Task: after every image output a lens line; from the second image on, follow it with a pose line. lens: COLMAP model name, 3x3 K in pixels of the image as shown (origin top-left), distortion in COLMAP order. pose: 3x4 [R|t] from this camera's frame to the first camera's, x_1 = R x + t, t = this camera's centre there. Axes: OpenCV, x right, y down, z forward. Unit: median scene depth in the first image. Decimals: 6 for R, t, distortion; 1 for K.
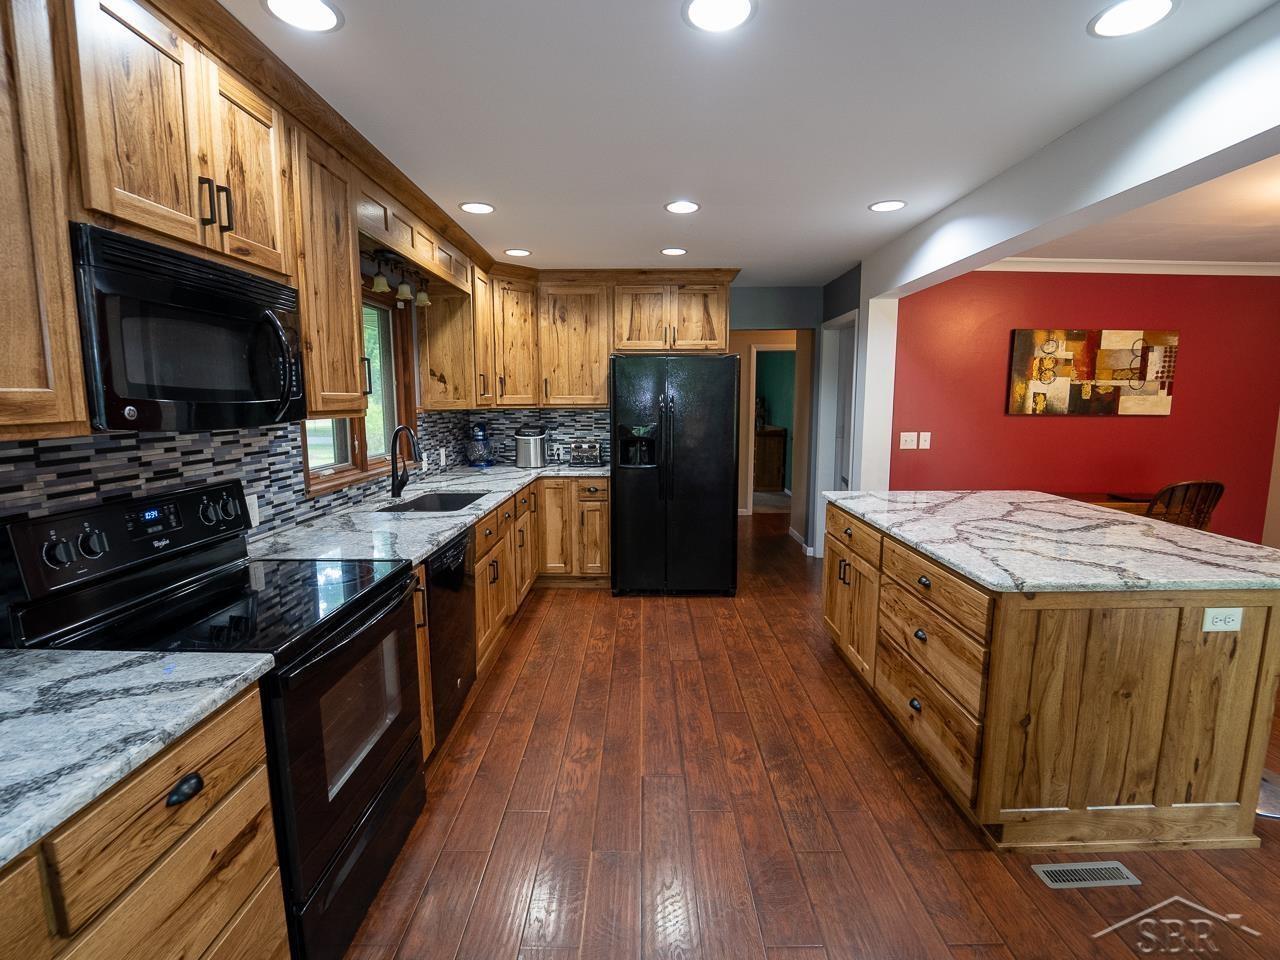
lens RADIAL K [[593.5, 0, 640.3], [0, 593.5, 476.4], [0, 0, 1]] dist [-0.012096, -0.000245]
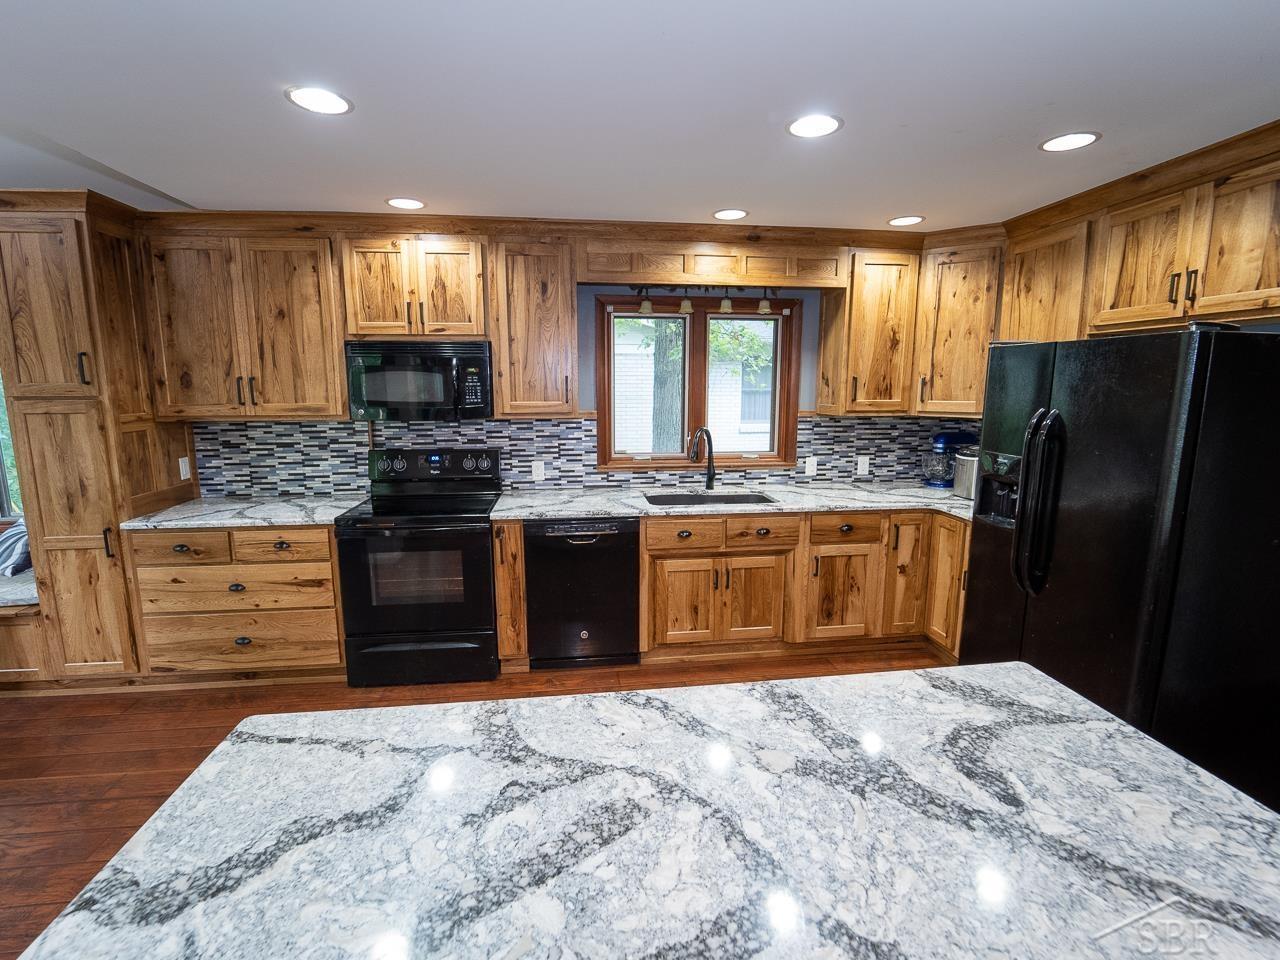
lens RADIAL K [[593.5, 0, 643.1], [0, 593.5, 481.2], [0, 0, 1]] dist [-0.012096, -0.000245]
pose [[0.141504, 0.162138, -0.976569, 0.966067], [-0.128809, 0.981125, 0.144230, -0.180559], [0.981522, 0.105382, 0.159718, 0.965183]]
